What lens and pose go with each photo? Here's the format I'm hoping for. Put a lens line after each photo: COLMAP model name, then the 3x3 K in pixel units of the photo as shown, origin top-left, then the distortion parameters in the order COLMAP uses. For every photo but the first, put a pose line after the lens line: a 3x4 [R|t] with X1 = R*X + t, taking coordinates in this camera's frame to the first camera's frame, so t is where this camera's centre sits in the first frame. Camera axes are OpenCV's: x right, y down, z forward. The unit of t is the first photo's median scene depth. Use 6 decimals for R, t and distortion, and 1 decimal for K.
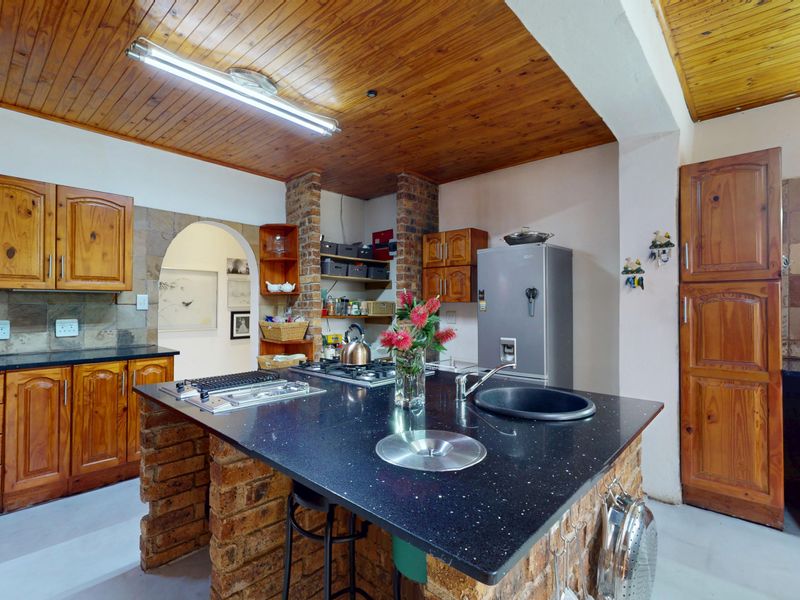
lens RADIAL K [[391.3, 0, 400.0], [0, 391.3, 300.0], [0, 0, 1]] dist [0.001826, 0.000238]
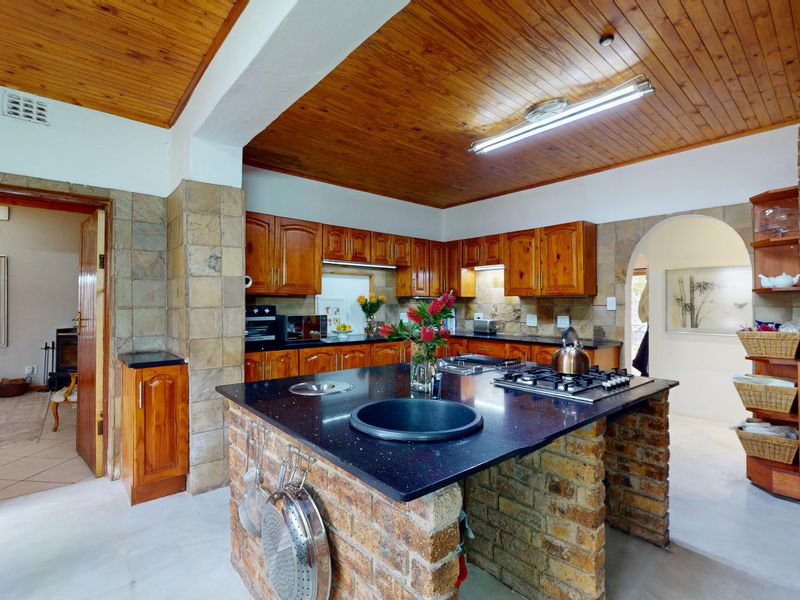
lens RADIAL K [[391.3, 0, 400.0], [0, 391.3, 300.0], [0, 0, 1]] dist [0.001826, 0.000238]
pose [[-0.125717, -0.013570, -0.991973, 0.621702], [0.009074, 0.999849, -0.014828, 0.006533], [0.992025, -0.010865, -0.125575, 0.556874]]
